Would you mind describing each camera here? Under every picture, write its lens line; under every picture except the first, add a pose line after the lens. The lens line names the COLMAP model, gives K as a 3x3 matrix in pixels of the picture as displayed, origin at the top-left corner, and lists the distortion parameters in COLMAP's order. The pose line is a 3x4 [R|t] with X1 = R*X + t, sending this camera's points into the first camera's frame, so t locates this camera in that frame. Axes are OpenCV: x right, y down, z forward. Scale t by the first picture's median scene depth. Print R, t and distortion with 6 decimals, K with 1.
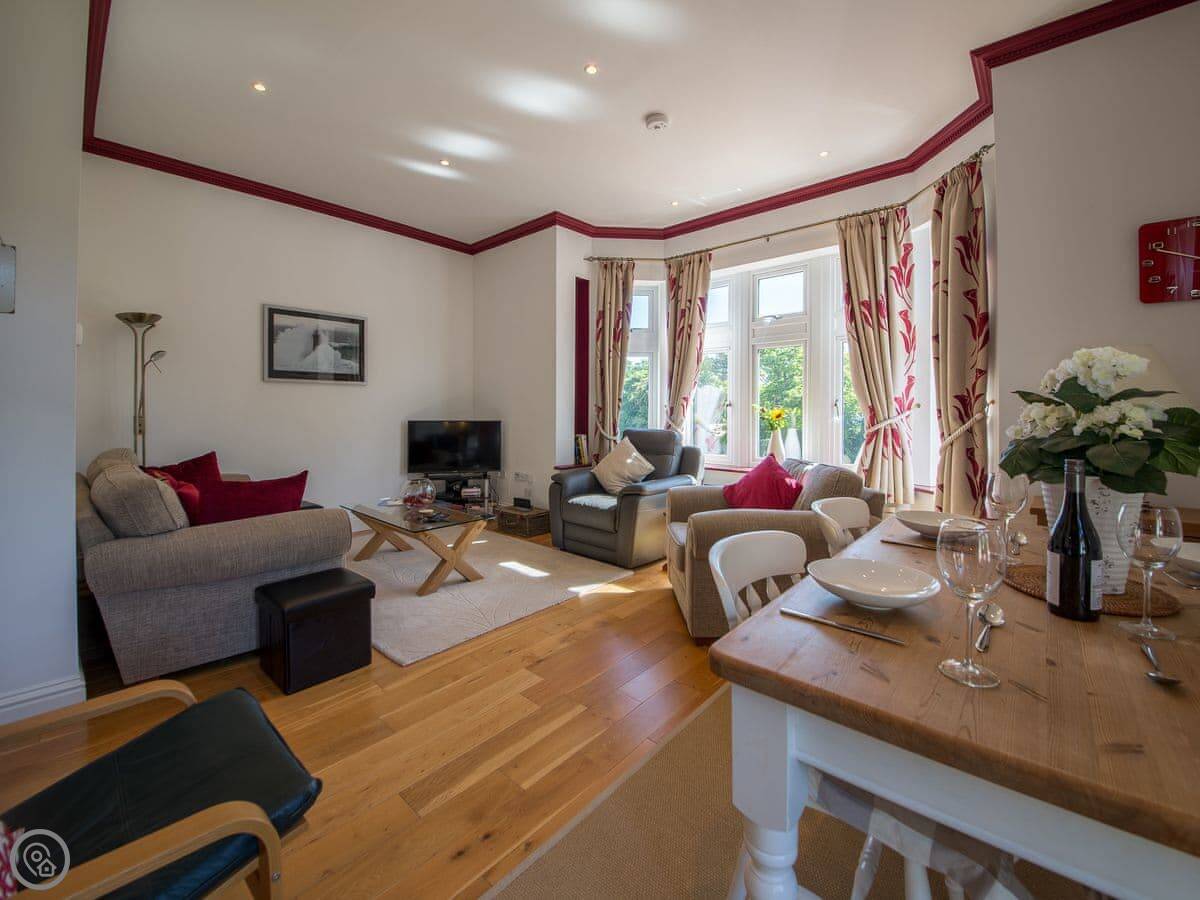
lens RADIAL K [[505.0, 0, 599.7], [0, 505.0, 411.7], [0, 0, 1]] dist [-0.043232, -0.000117]
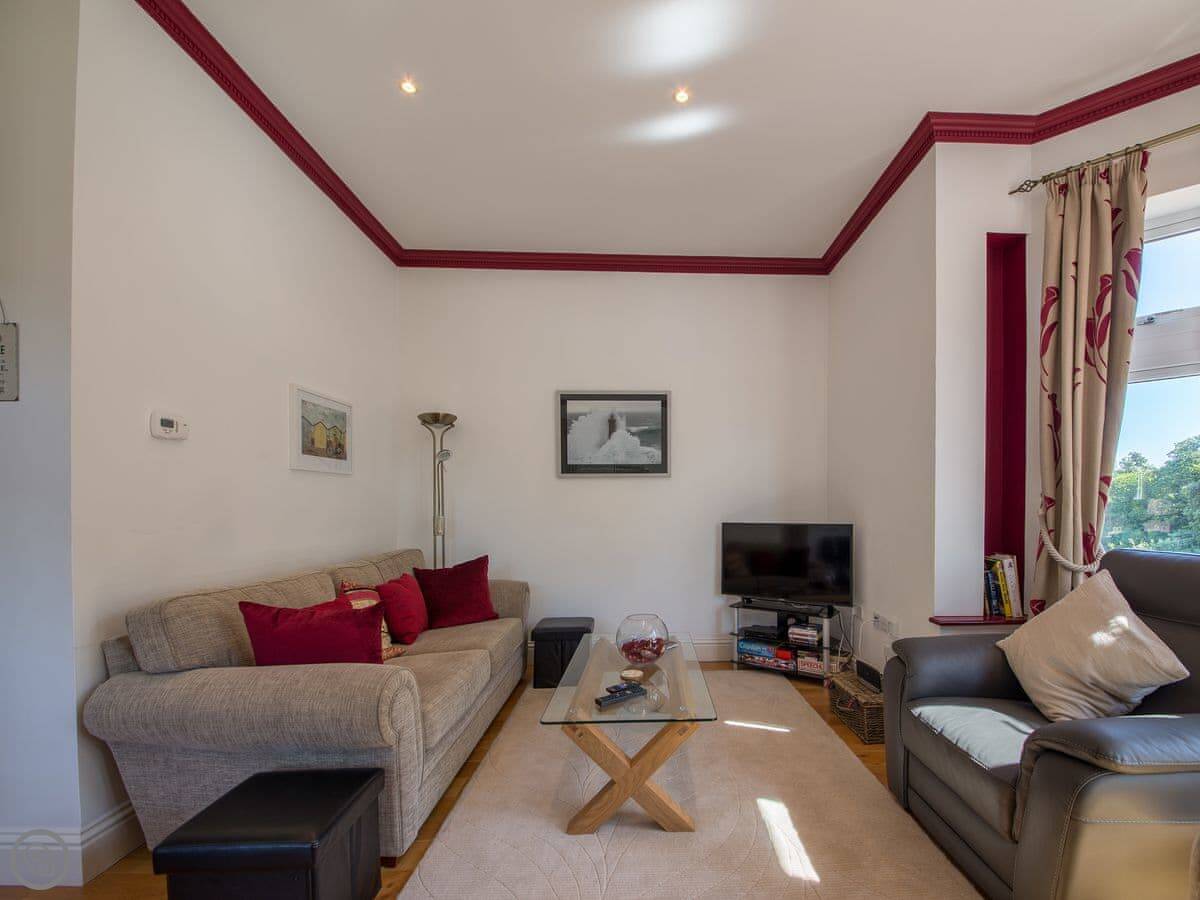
lens RADIAL K [[531.8, 0, 603.8], [0, 531.8, 517.7], [0, 0, 1]] dist [-0.000421, -0.012923]
pose [[0.689514, 0.001507, -0.724271, 0.070535], [0.006071, 0.999951, 0.007860, 0.002937], [0.724247, -0.009816, 0.689471, 0.388427]]
